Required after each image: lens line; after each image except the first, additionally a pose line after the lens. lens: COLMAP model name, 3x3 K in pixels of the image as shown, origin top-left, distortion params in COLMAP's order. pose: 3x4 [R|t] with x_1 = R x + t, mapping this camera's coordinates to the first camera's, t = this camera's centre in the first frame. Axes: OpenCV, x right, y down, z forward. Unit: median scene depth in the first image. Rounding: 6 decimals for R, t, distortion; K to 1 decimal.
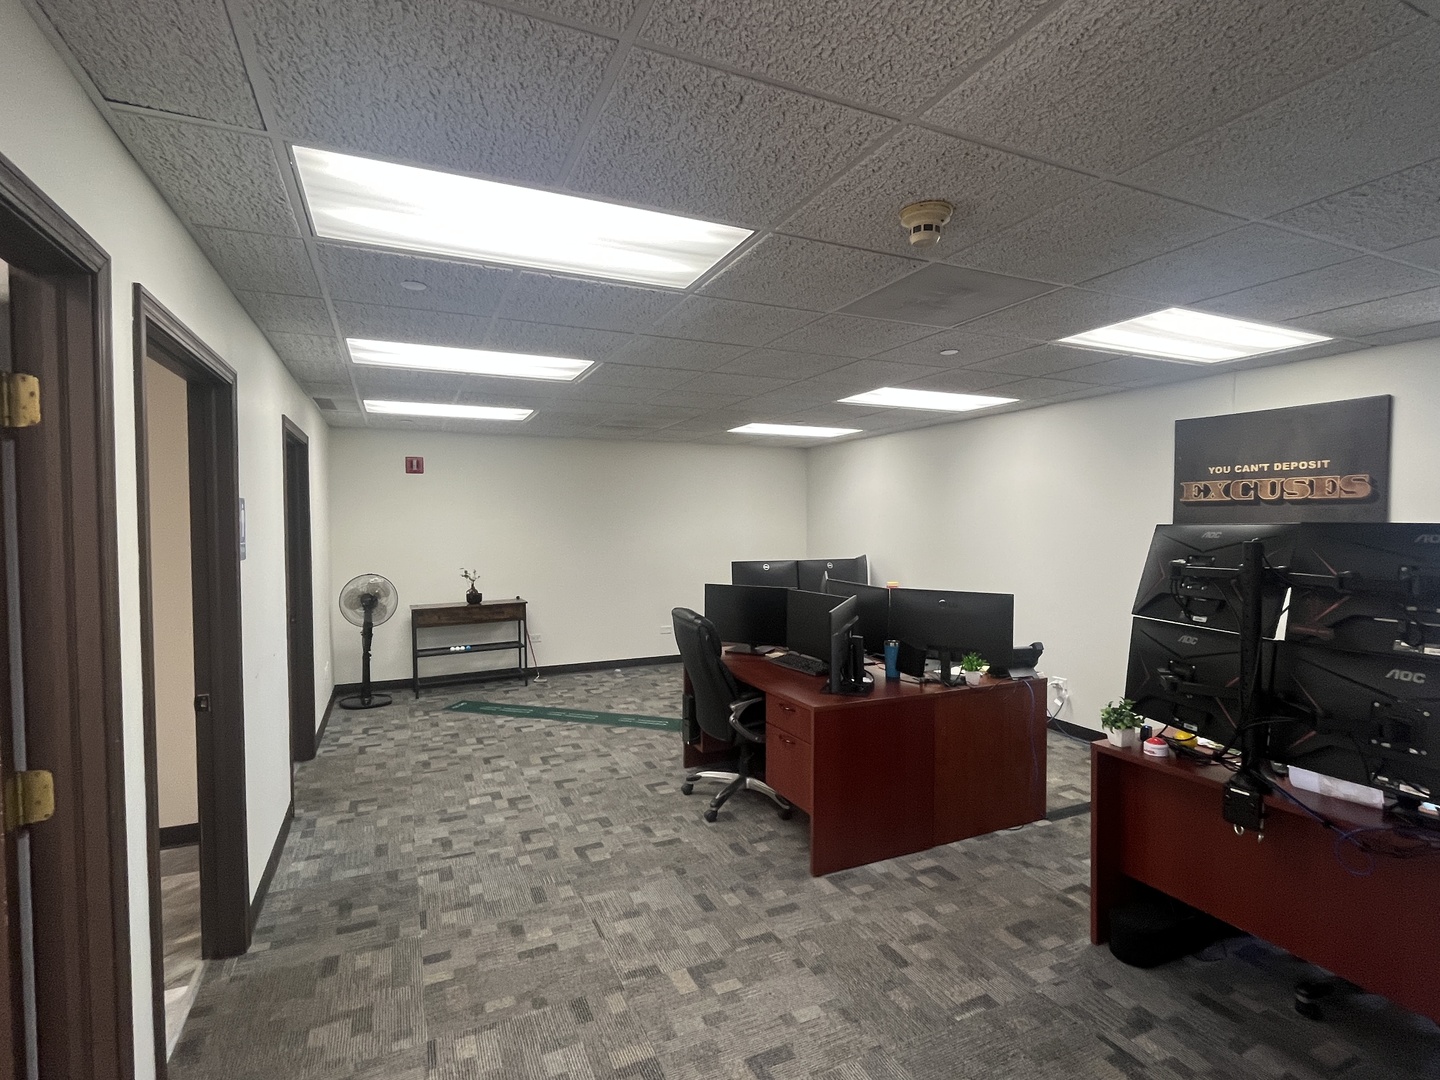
lens RADIAL K [[701.1, 0, 718.1], [0, 701.1, 540.0], [0, 0, 1]] dist [-0.000233, 0.000001]
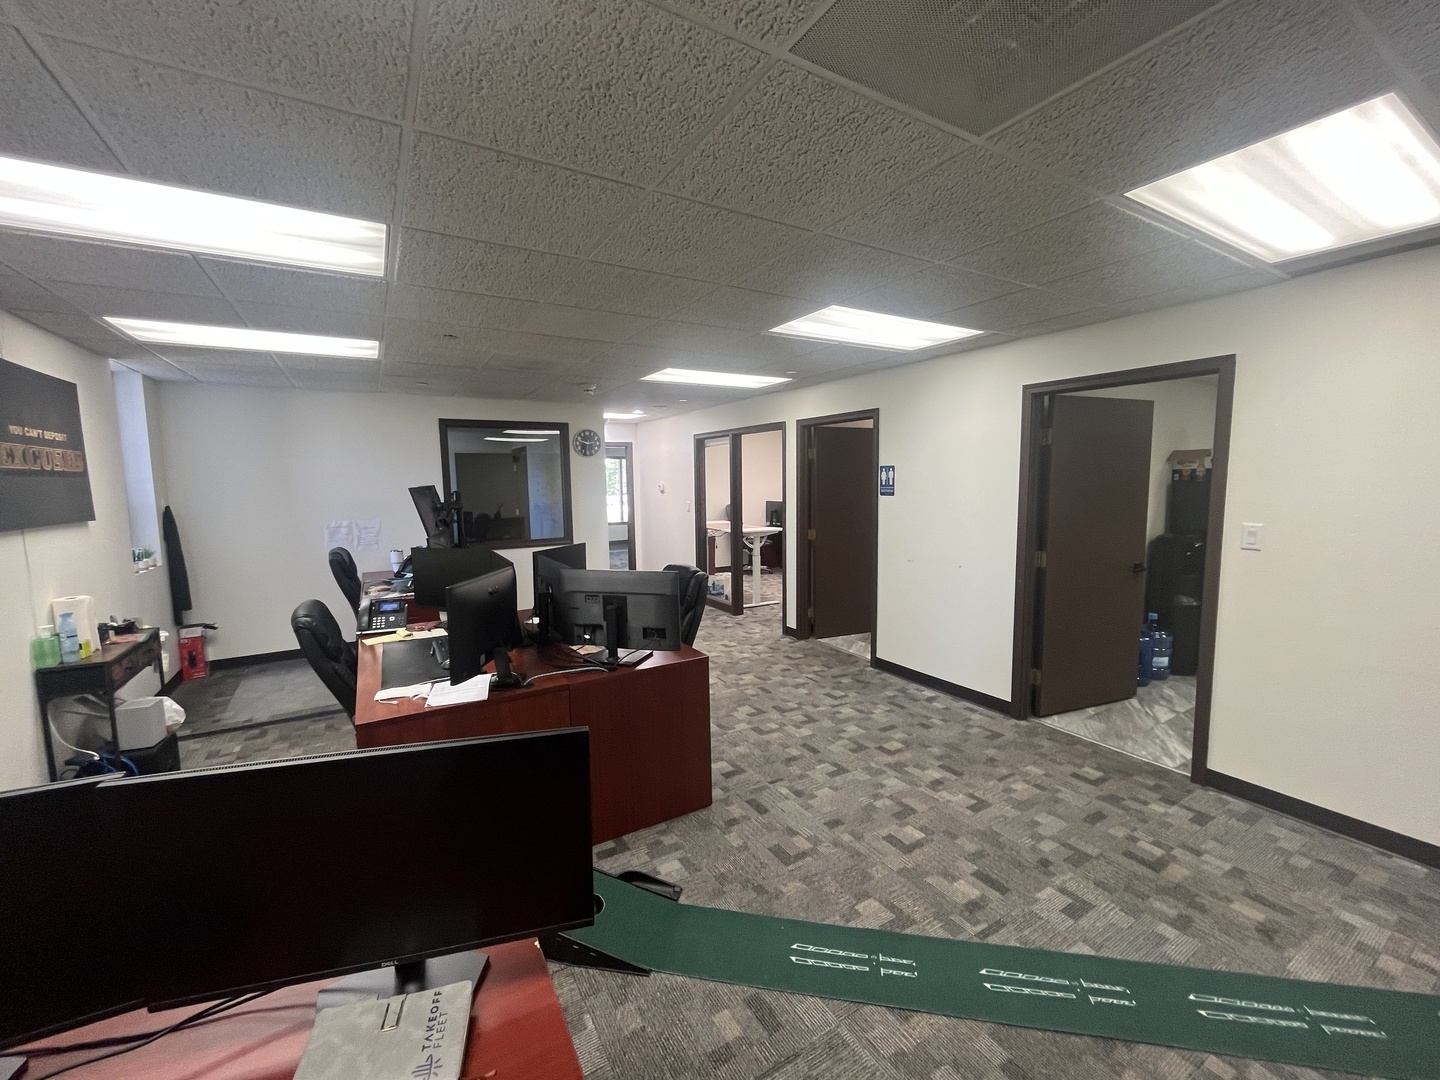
lens RADIAL K [[577.5, 0, 716.6], [0, 577.5, 545.5], [0, 0, 1]] dist [-0.012591, 0.000458]
pose [[-0.994661, 0.028777, -0.099105, -0.000024], [0.014573, 0.989878, 0.141171, -0.047433], [0.102165, 0.138973, -0.985012, 1.673216]]
